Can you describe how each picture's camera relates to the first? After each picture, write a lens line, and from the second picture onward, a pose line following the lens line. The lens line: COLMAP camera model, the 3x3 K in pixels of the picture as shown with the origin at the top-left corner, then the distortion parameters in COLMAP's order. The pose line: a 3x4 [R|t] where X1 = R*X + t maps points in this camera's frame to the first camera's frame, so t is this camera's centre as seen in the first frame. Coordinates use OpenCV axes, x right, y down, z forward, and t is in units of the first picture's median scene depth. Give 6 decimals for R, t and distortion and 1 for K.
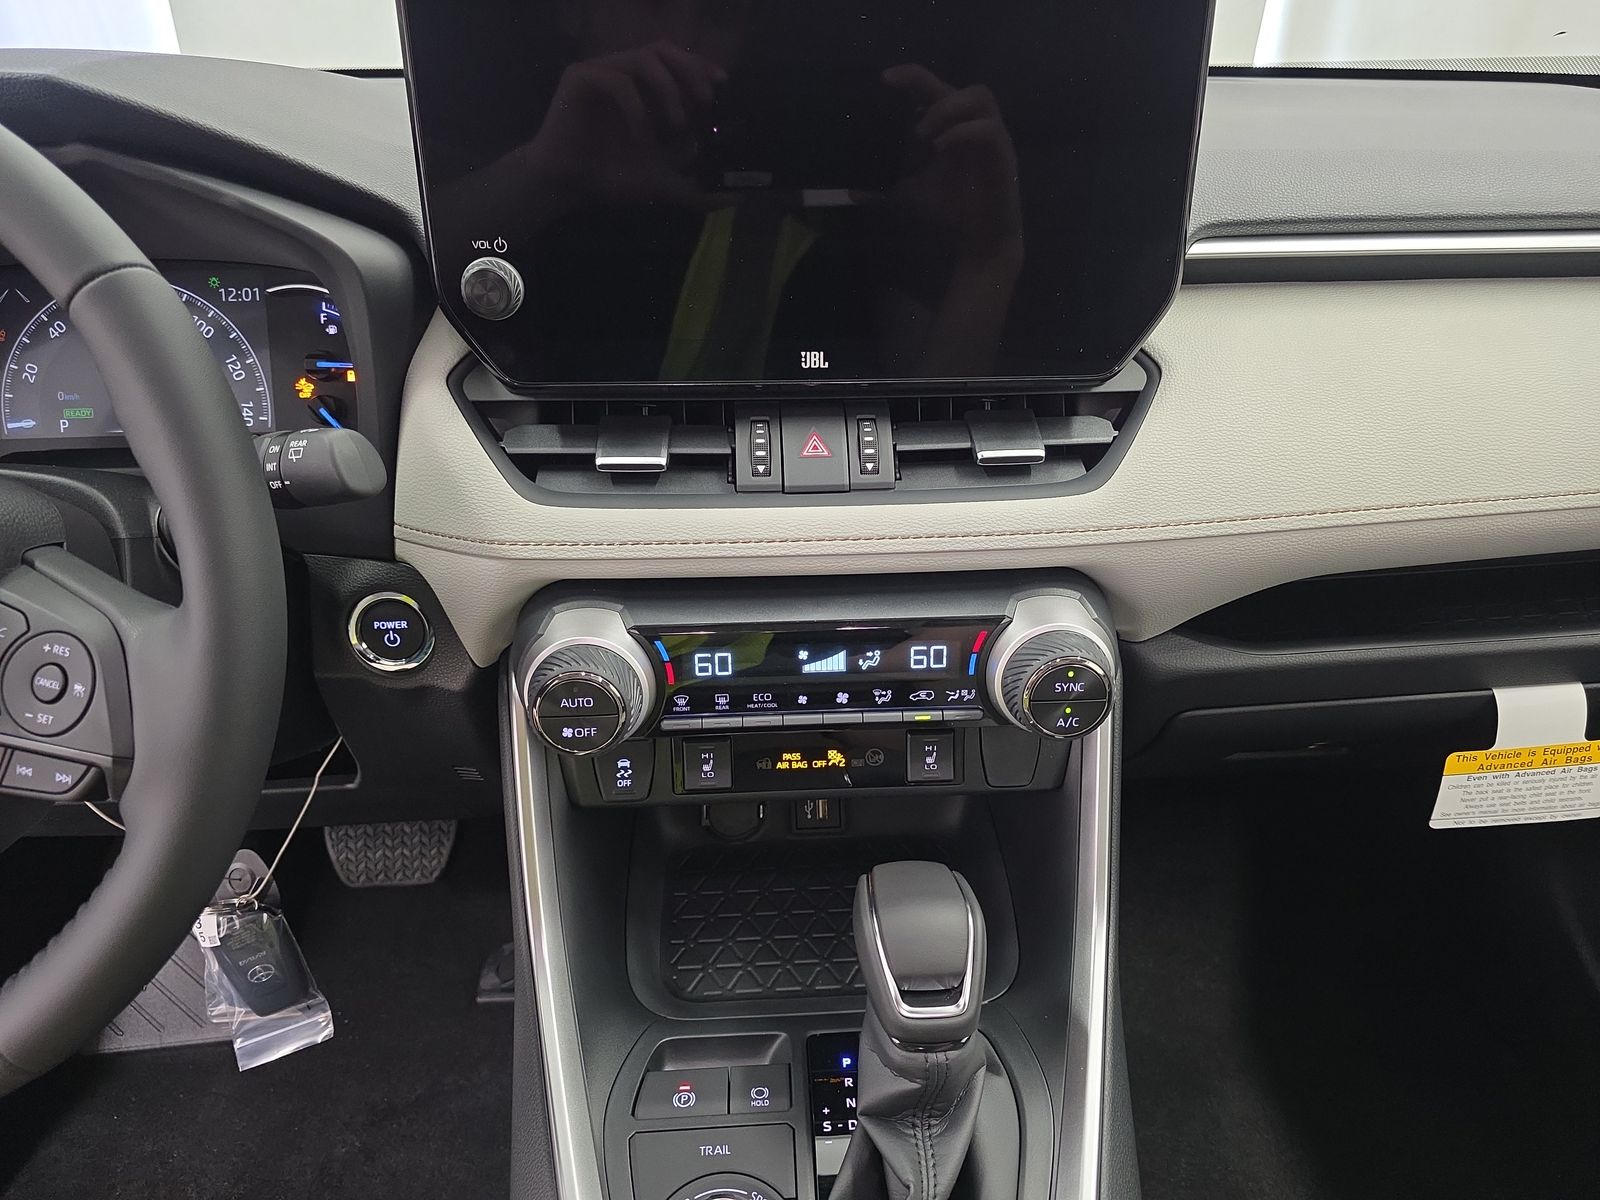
lens RADIAL K [[1044.3, 0, 800.1], [0, 1044.3, 640.3], [0, 0, 1]] dist [-0.004554, -0.000523]
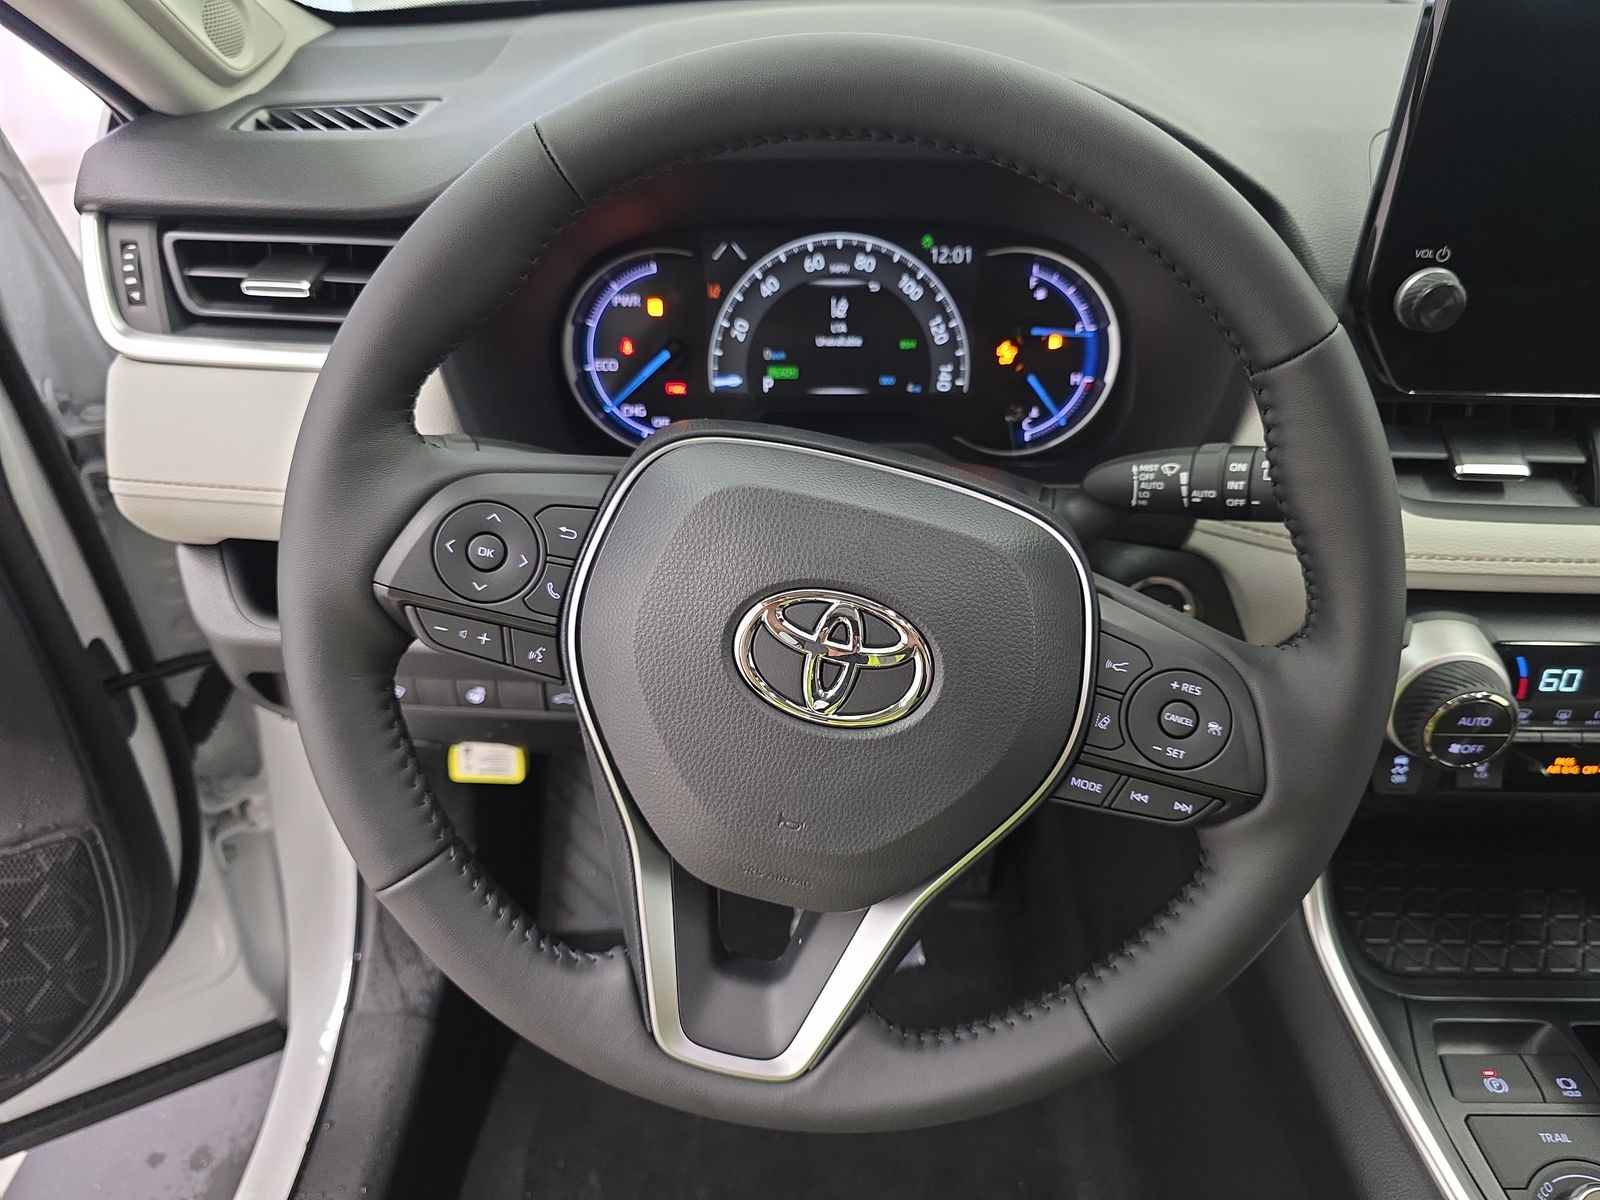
lens RADIAL K [[1044.3, 0, 800.1], [0, 1044.3, 640.3], [0, 0, 1]] dist [-0.004554, -0.000523]
pose [[0.997022, 0.049458, -0.059170, -0.607829], [-0.041548, 0.990884, 0.128155, -0.091481], [0.064969, -0.125315, 0.989988, -0.033859]]
